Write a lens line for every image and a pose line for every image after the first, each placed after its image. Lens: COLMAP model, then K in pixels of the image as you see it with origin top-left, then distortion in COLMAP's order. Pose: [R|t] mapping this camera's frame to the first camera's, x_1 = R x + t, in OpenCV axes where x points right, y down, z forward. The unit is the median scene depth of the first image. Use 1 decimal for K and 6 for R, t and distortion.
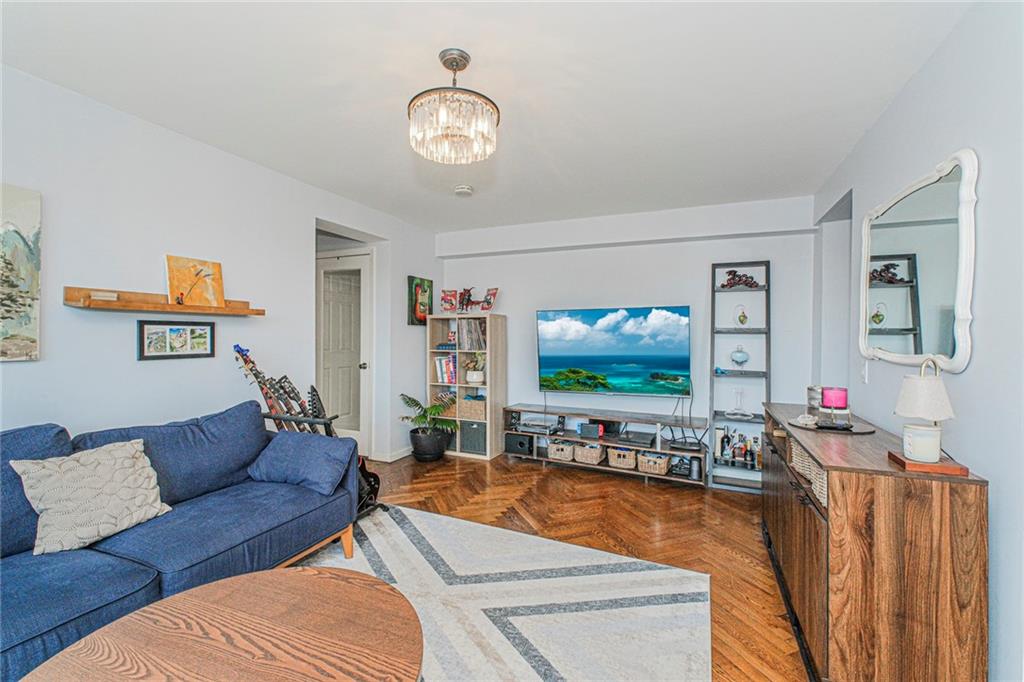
lens RADIAL K [[429.1, 0, 512.0], [0, 429.1, 341.0], [0, 0, 1]] dist [-0.000442, -0.000105]
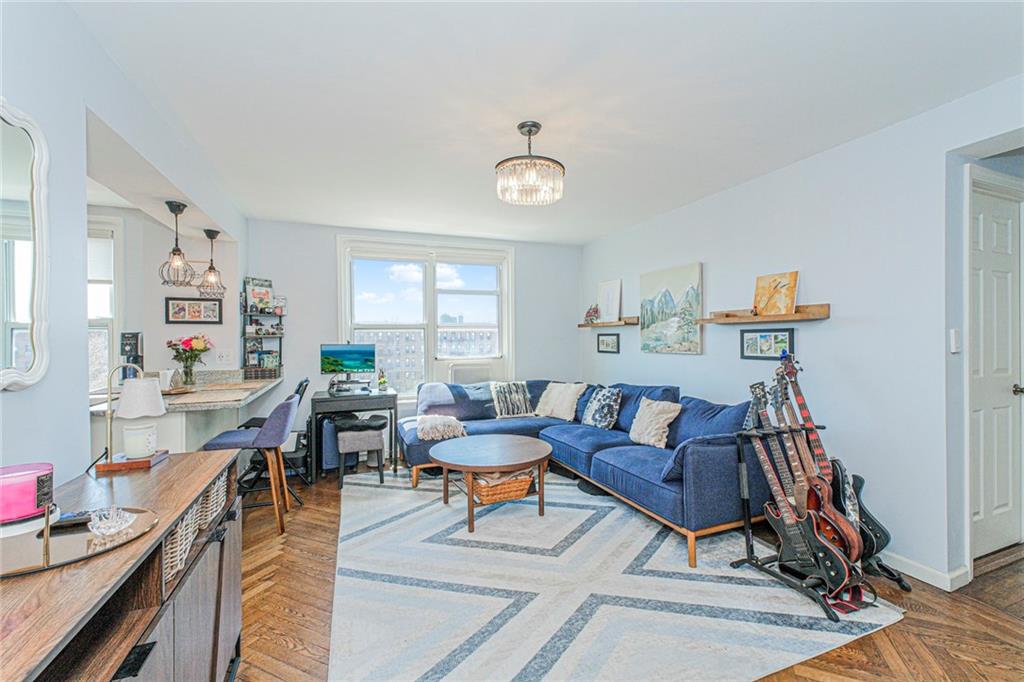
lens RADIAL K [[423.0, 0, 512.0], [0, 423.0, 341.0], [0, 0, 1]] dist [0.000041, 0.000025]
pose [[-0.703107, 0.000321, -0.711084, 0.742467], [-0.006481, 0.999955, 0.006860, -0.019667], [0.711054, 0.009432, -0.703074, 1.708333]]
